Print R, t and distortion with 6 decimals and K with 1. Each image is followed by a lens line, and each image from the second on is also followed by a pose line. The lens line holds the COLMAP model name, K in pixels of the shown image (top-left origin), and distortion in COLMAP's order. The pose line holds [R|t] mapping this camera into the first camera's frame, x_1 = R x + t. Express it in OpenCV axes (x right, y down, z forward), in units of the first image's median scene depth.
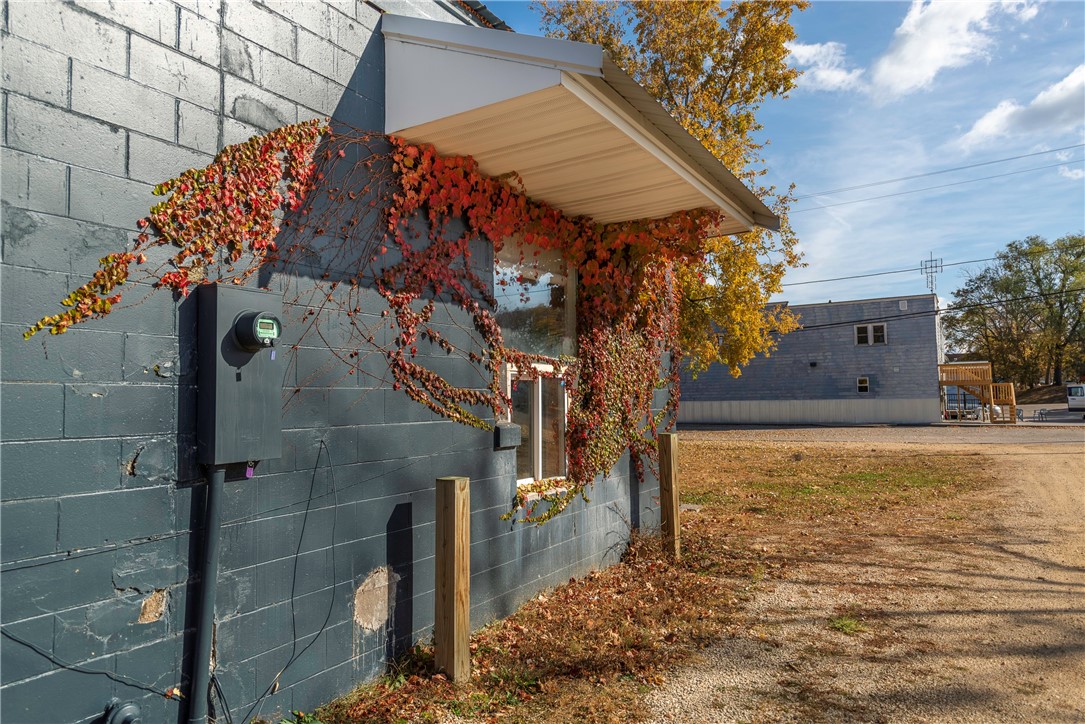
lens RADIAL K [[687.3, 0, 541.7], [0, 687.3, 357.9], [0, 0, 1]] dist [0.011678, 0.002227]
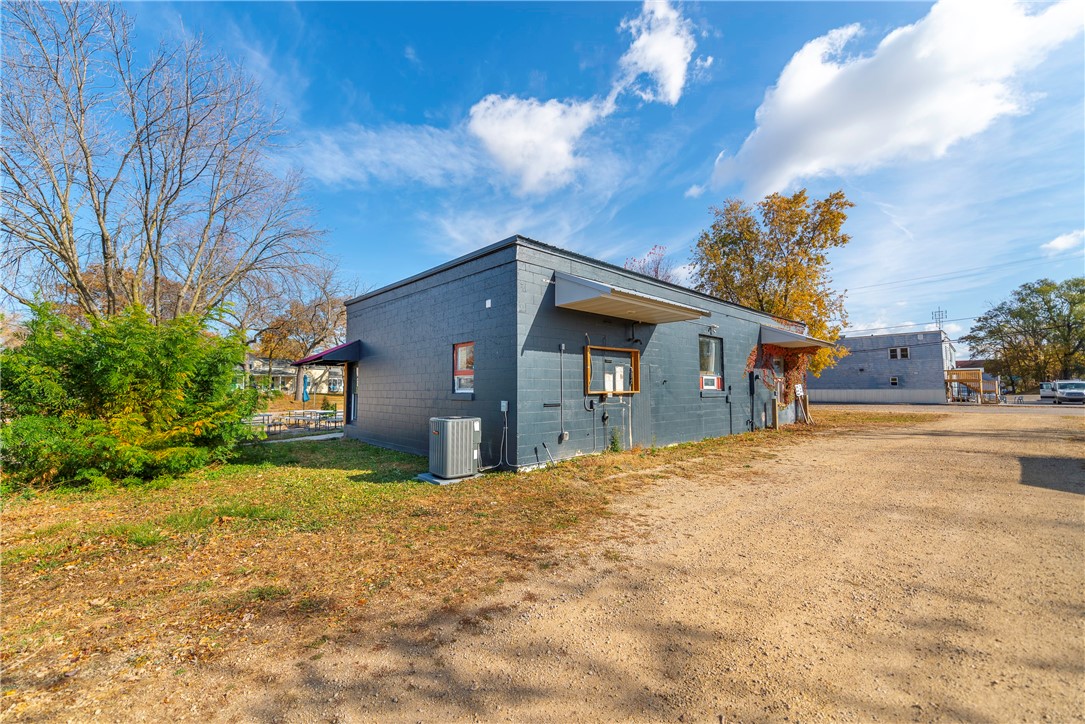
lens RADIAL K [[427.7, 0, 540.2], [0, 427.7, 363.6], [0, 0, 1]] dist [0.000353, -0.000323]
pose [[0.960363, -0.002681, -0.278739, -0.106827], [0.004109, 0.999981, 0.004537, -0.016292], [0.278722, -0.005503, 0.960356, -0.324301]]
